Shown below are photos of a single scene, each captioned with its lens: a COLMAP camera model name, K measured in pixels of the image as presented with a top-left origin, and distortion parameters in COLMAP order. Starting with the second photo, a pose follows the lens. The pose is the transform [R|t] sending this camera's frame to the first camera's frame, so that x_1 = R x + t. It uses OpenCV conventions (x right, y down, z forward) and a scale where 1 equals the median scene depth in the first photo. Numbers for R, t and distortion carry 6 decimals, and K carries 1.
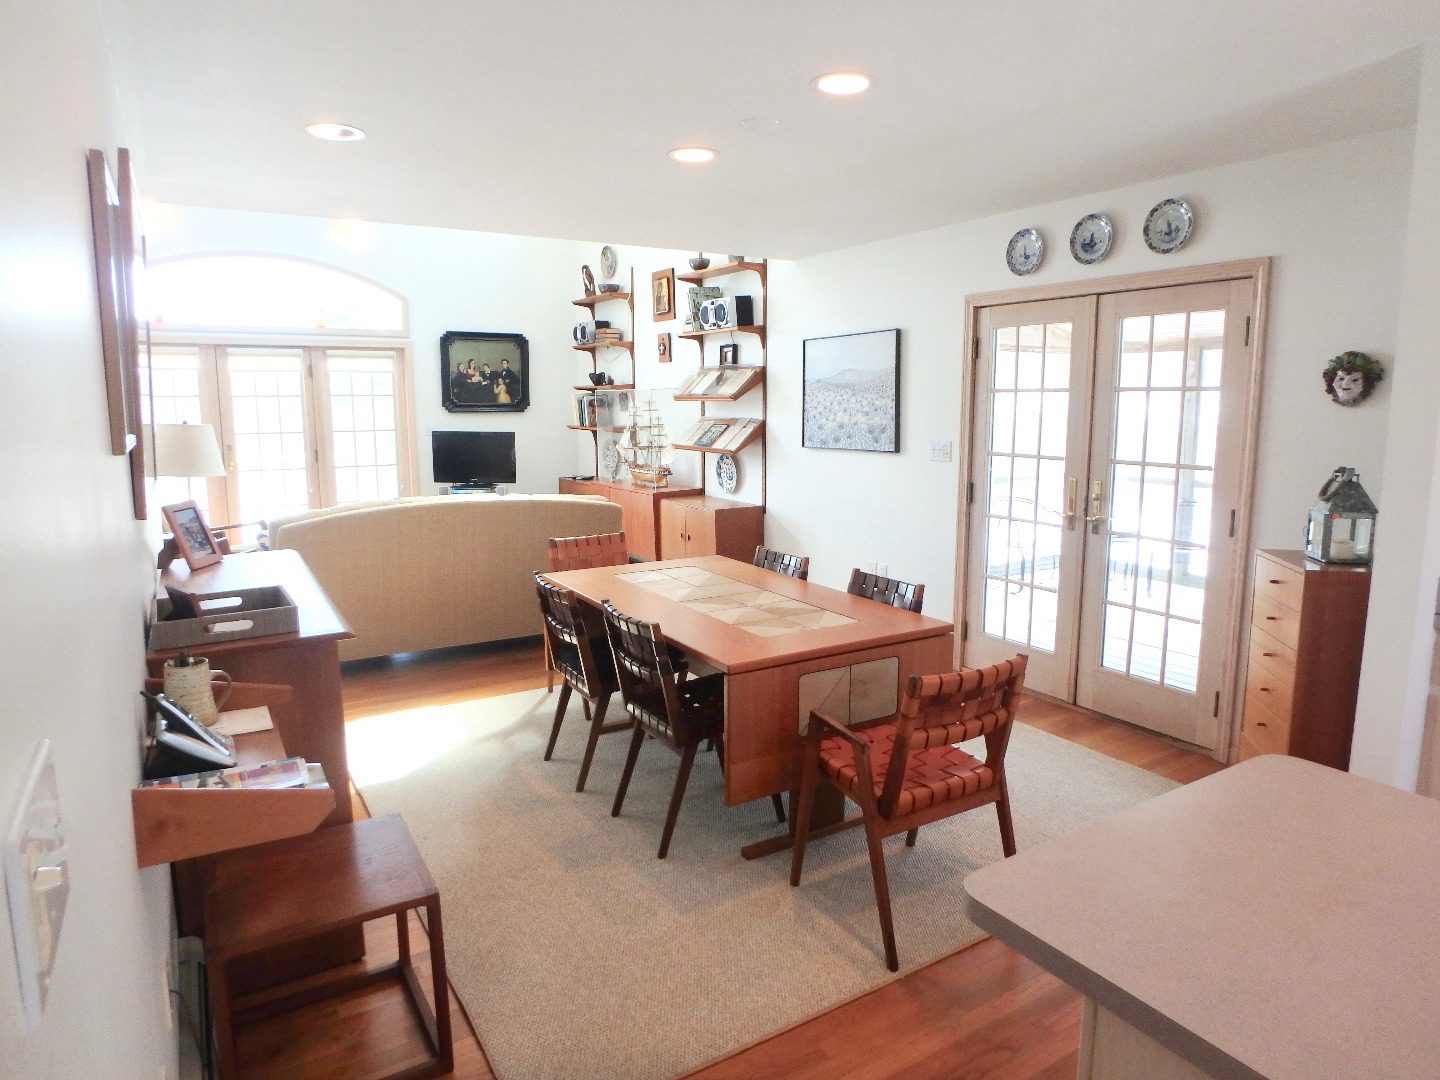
lens RADIAL K [[888.0, 0, 720.9], [0, 888.0, 526.1], [0, 0, 1]] dist [-0.027825, -0.002271]
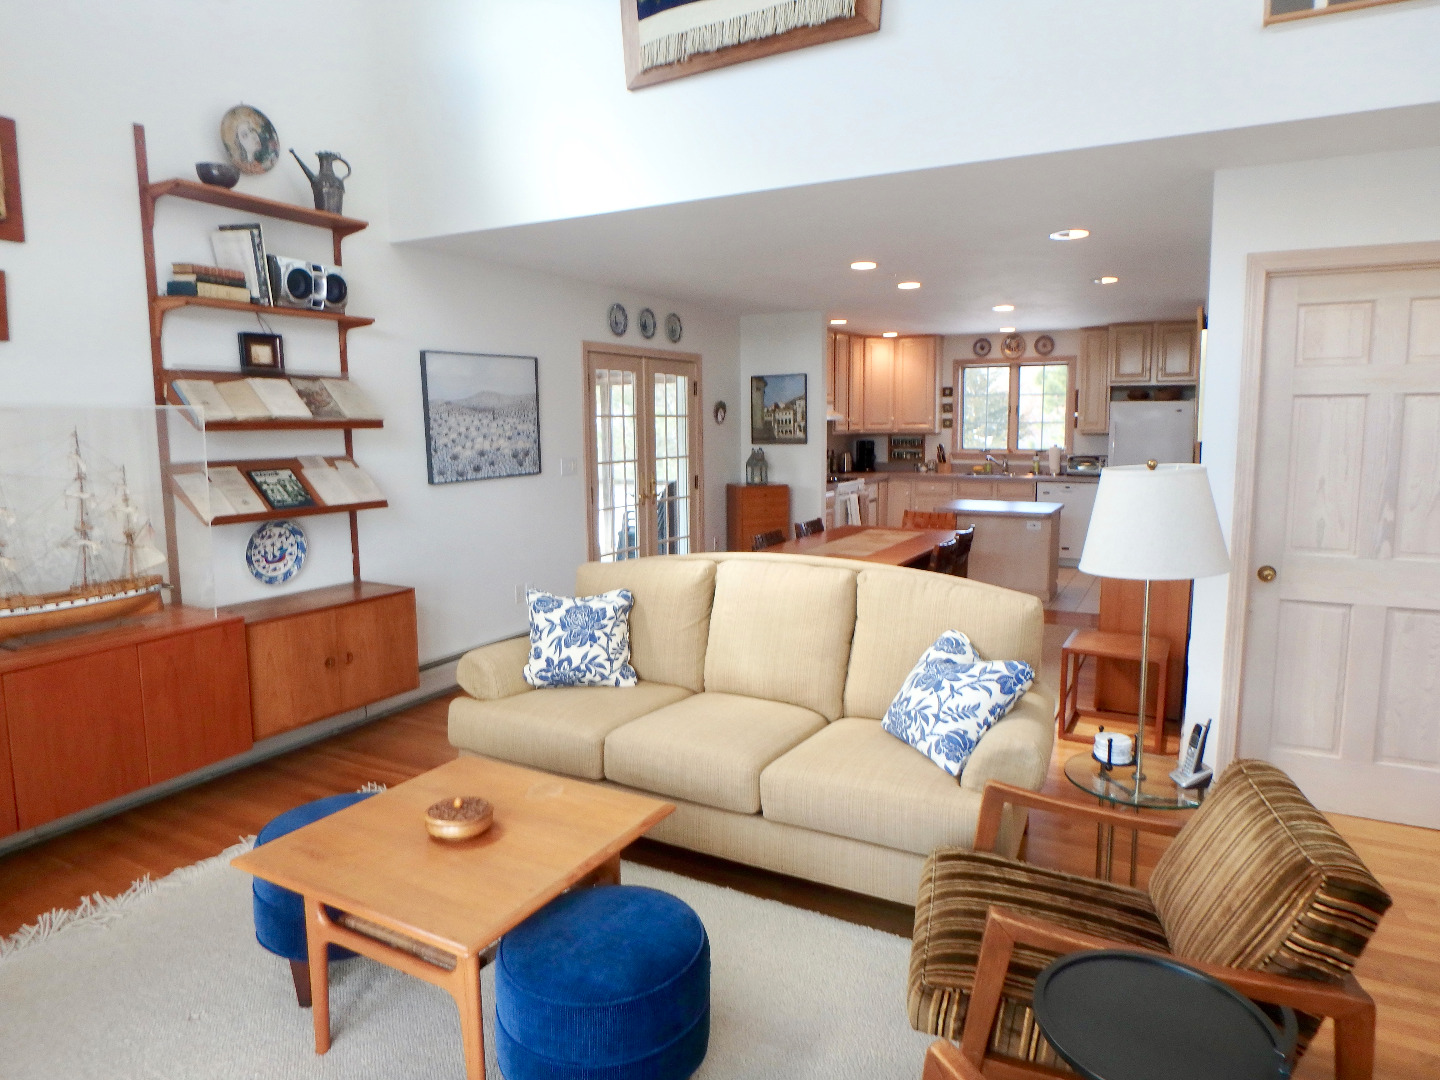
lens RADIAL K [[901.7, 0, 720.0], [0, 901.7, 540.0], [0, 0, 1]] dist [-0.034723, 0.000193]
pose [[-0.506596, -0.106255, 0.855611, -1.245981], [0.132750, 0.970931, 0.199176, -0.280324], [-0.851902, 0.214484, -0.477765, 1.973575]]
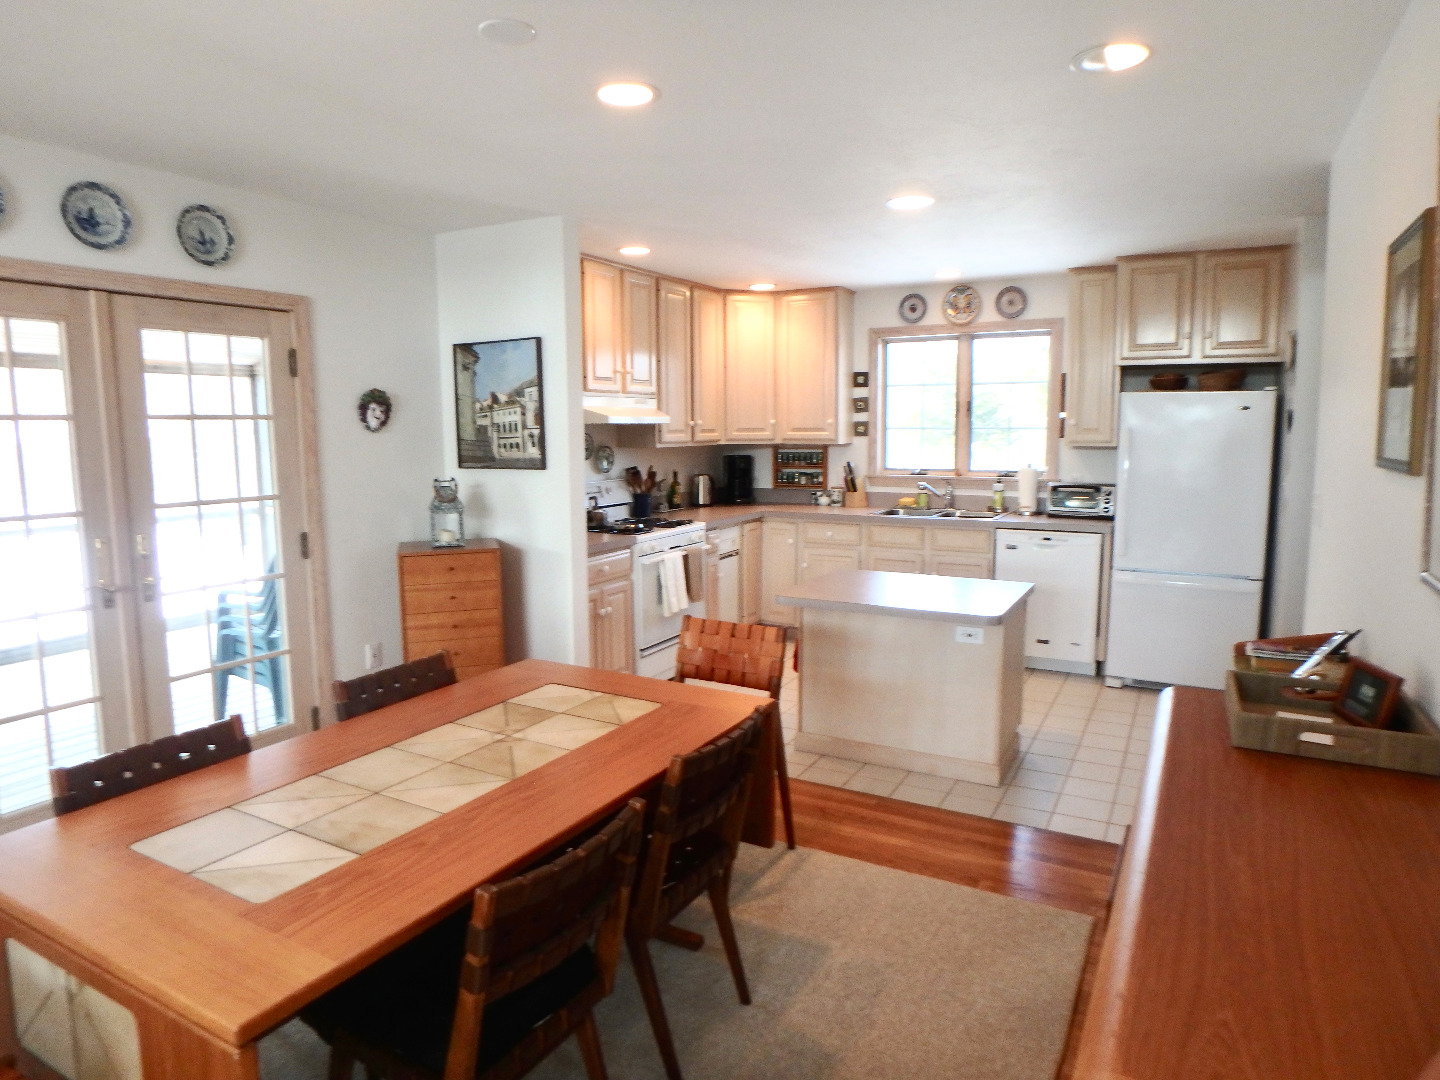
lens RADIAL K [[888.0, 0, 720.9], [0, 888.0, 526.1], [0, 0, 1]] dist [-0.027825, -0.002271]
pose [[-0.498616, -0.094071, 0.861704, -0.560900], [0.131709, 0.974329, 0.182578, -0.150842], [-0.856758, 0.204531, -0.473426, 1.060064]]
